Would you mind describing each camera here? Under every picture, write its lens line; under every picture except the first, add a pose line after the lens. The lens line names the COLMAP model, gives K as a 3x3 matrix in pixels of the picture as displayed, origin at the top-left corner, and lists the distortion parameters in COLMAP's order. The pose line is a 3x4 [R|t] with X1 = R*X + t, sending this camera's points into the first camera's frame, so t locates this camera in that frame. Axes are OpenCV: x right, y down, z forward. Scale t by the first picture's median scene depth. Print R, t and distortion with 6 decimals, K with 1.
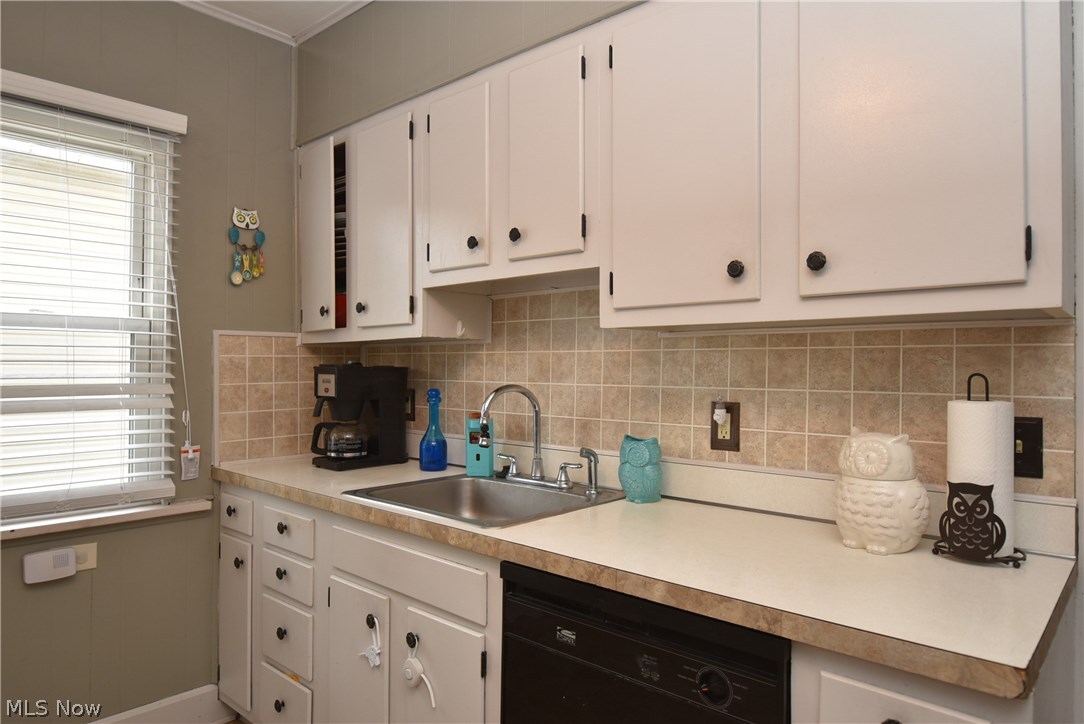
lens RADIAL K [[689.9, 0, 540.2], [0, 689.9, 363.2], [0, 0, 1]] dist [0.002418, -0.009476]
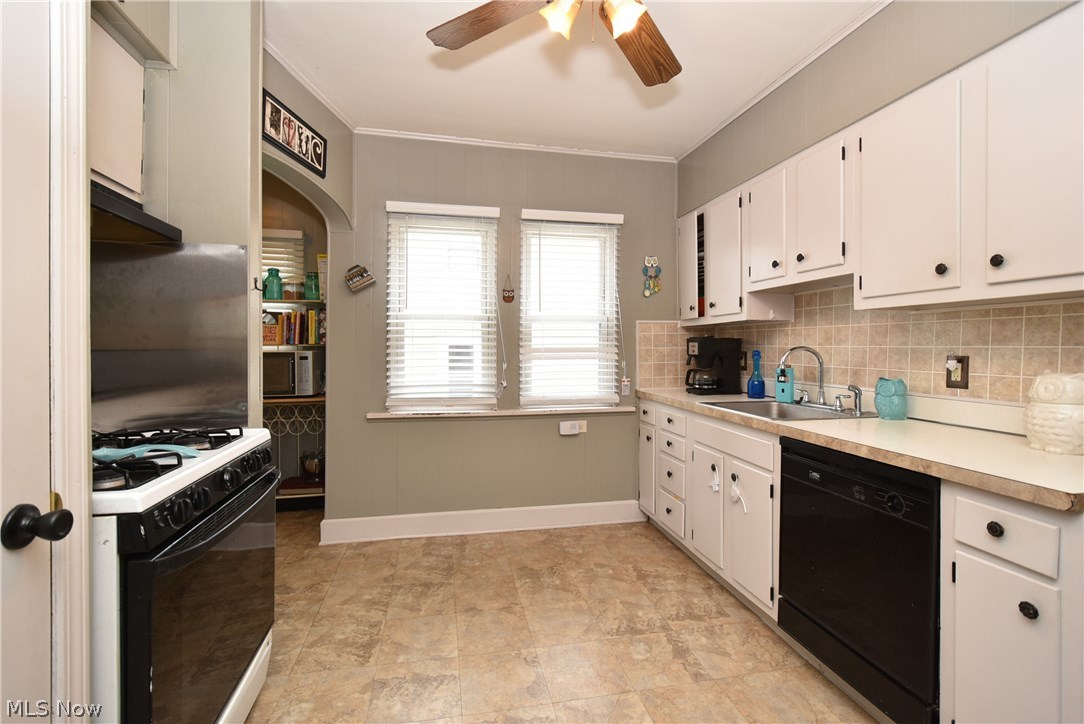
lens RADIAL K [[476.3, 0, 539.3], [0, 476.3, 351.8], [0, 0, 1]] dist [-0.003595, -0.002224]
pose [[0.805995, 0.002760, -0.591916, 0.134519], [0.007899, 0.999850, 0.015419, 0.022624], [0.591869, -0.017103, 0.805852, -0.321802]]
